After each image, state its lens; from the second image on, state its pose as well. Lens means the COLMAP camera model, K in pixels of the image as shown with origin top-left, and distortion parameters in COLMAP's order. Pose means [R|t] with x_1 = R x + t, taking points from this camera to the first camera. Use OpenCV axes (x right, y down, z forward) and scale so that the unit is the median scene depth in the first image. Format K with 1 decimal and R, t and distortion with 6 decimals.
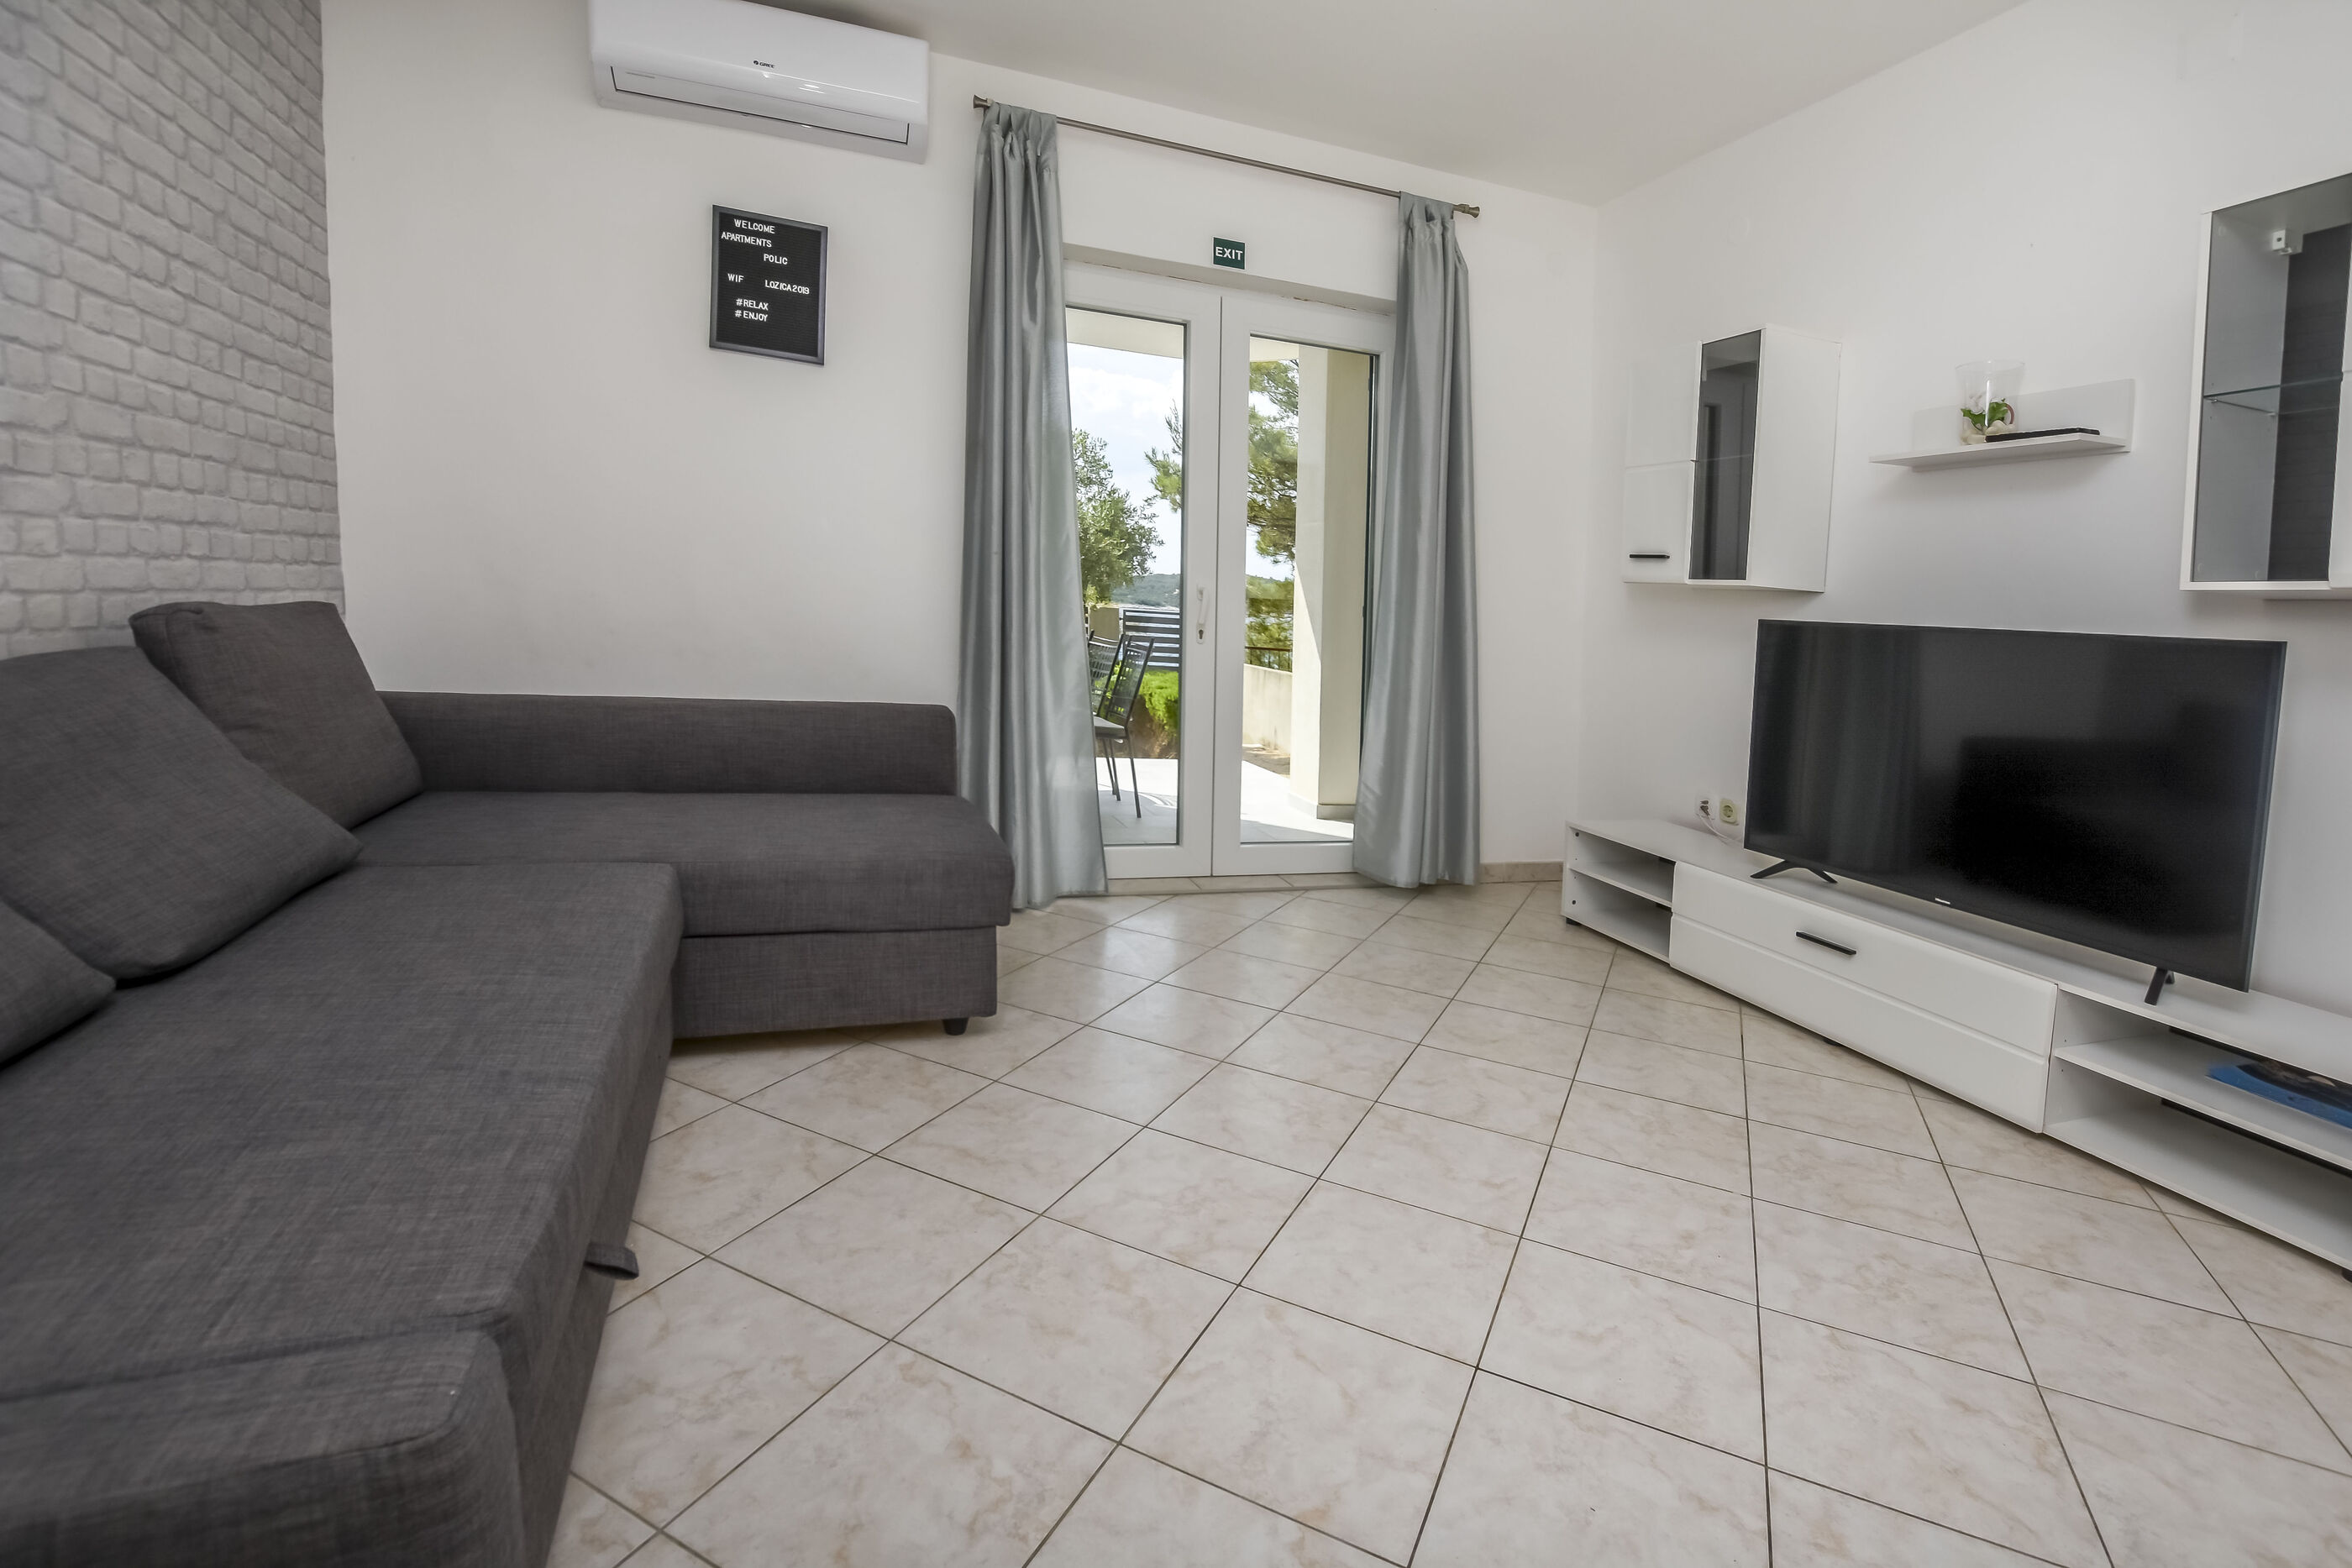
lens RADIAL K [[1070.9, 0, 1251.2], [0, 1070.9, 733.9], [0, 0, 1]] dist [-0.031206, 0.004351]
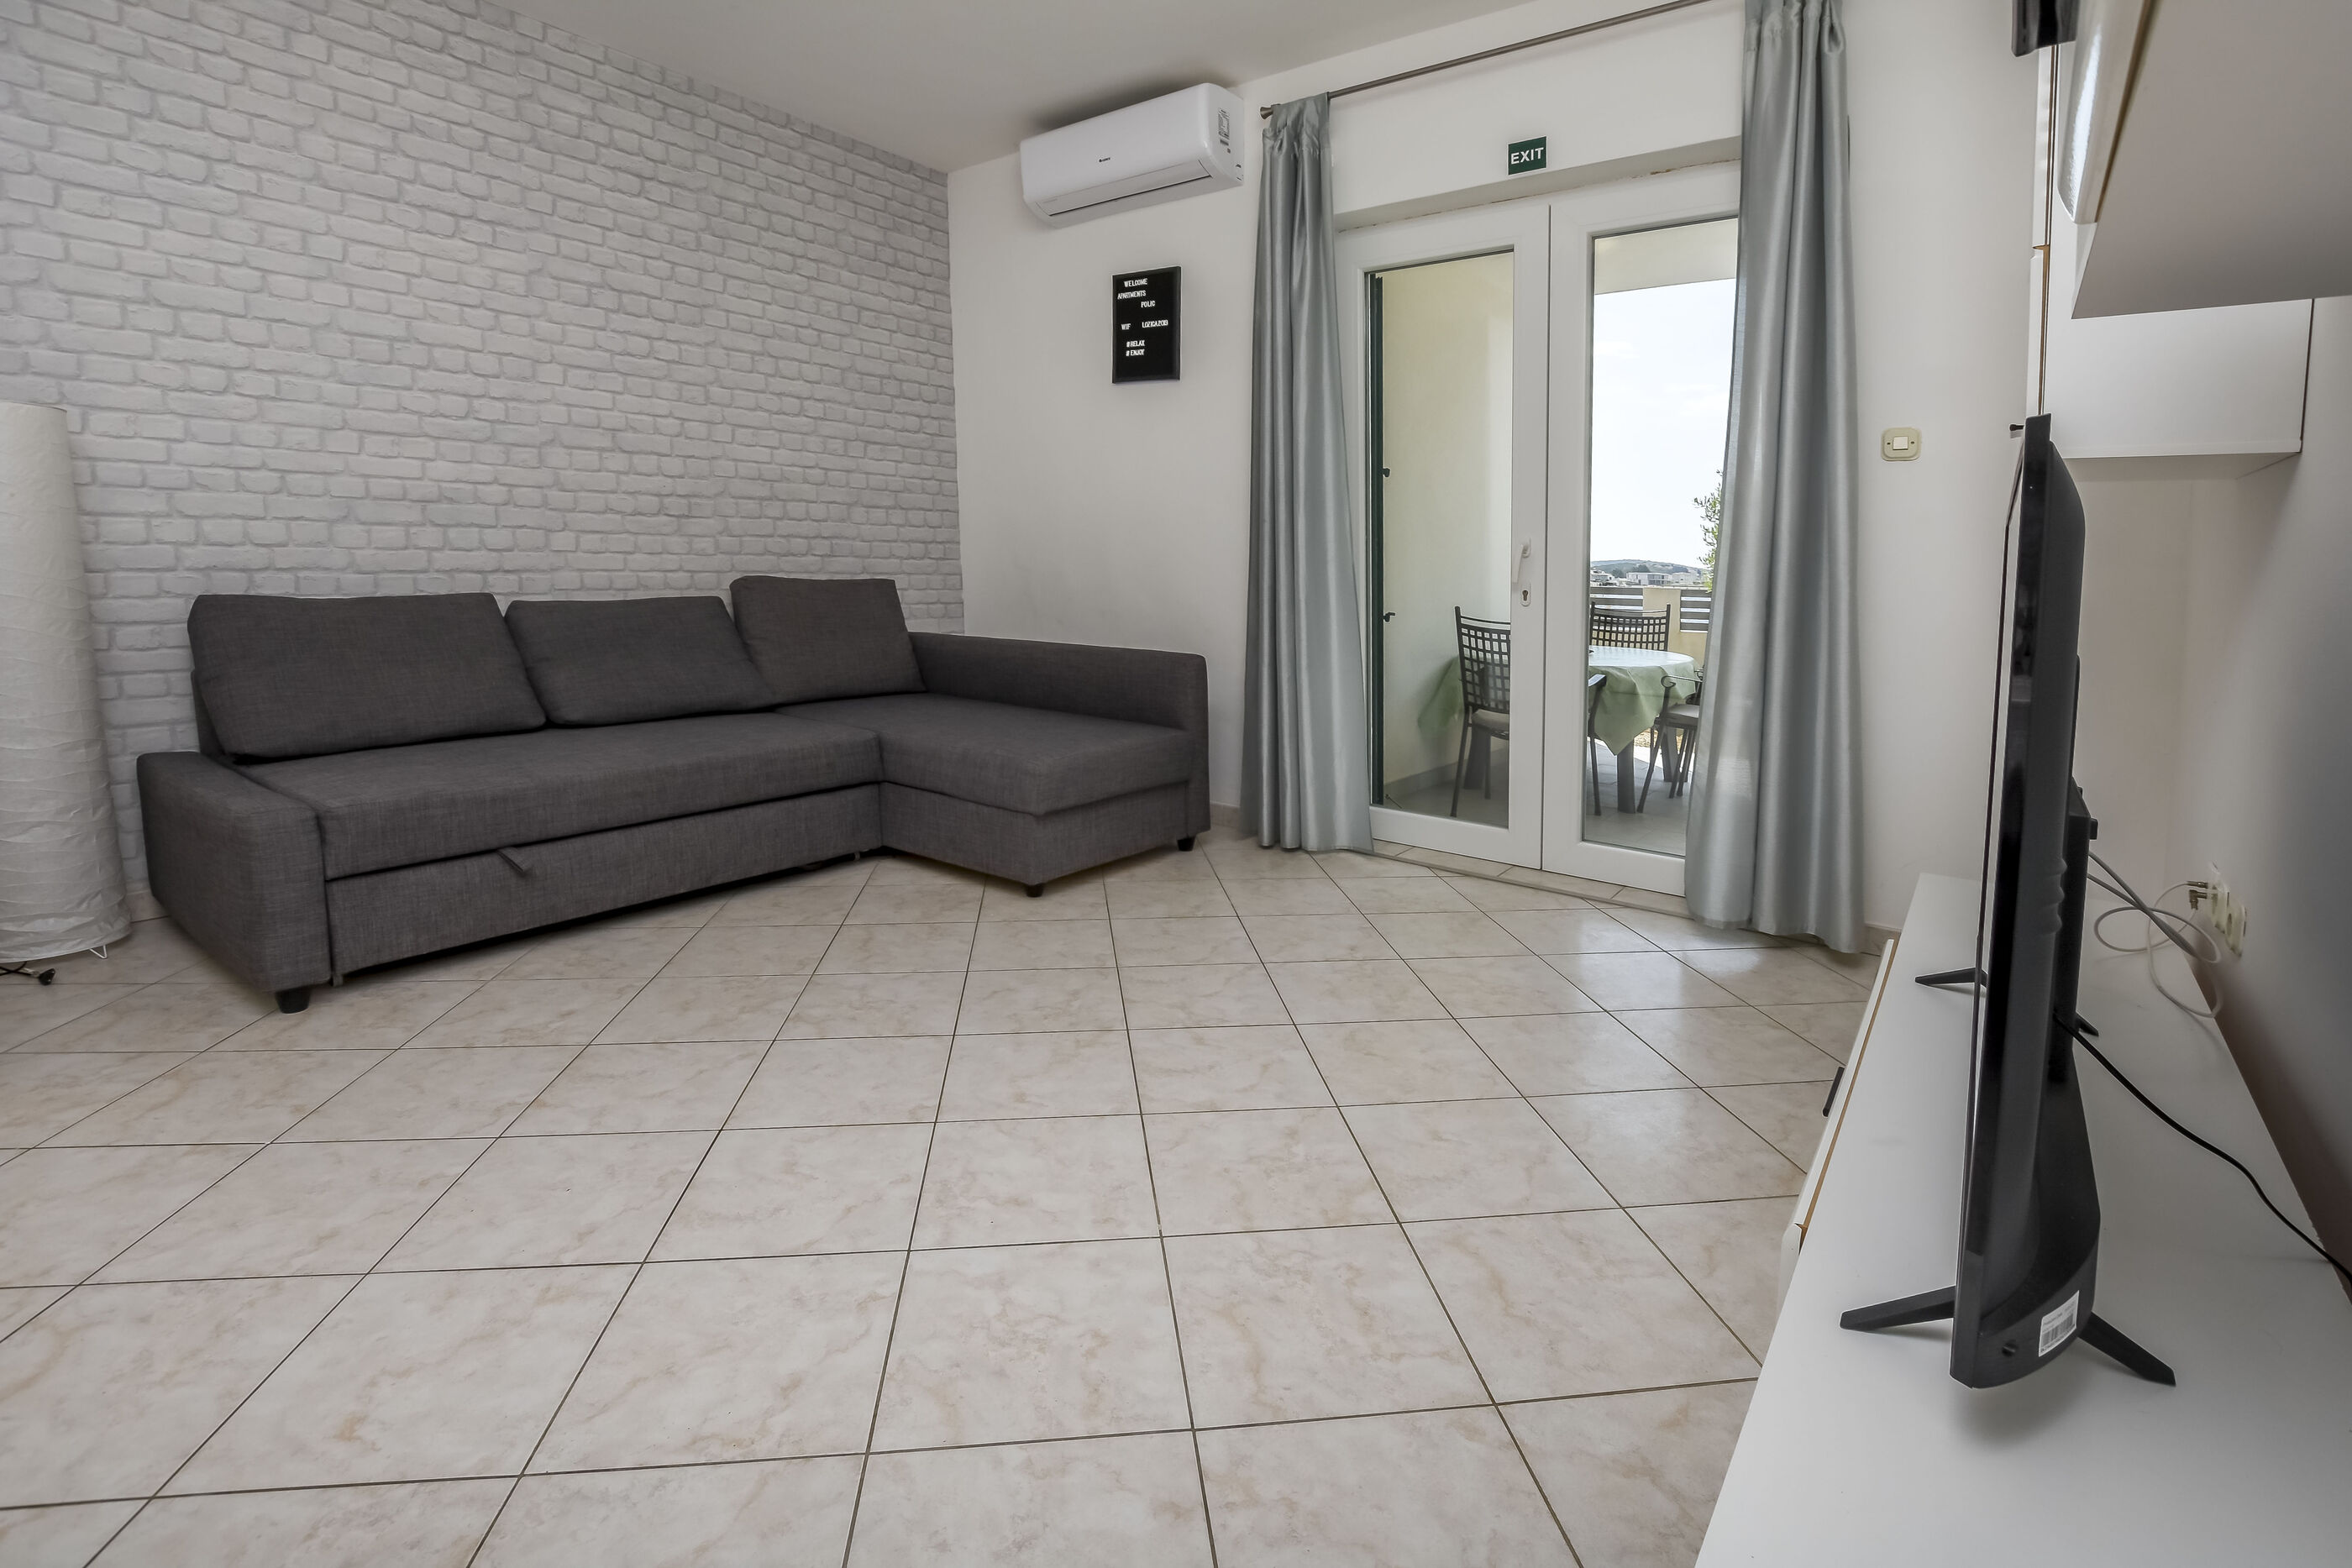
lens RADIAL K [[1070.9, 0, 1184.5], [0, 1070.9, 767.0], [0, 0, 1]] dist [-0.031206, 0.004351]
pose [[0.535258, 0.103569, -0.838315, 1.033194], [-0.086759, 0.993947, 0.067401, 0.026547], [0.840221, 0.036655, 0.541004, 0.521573]]
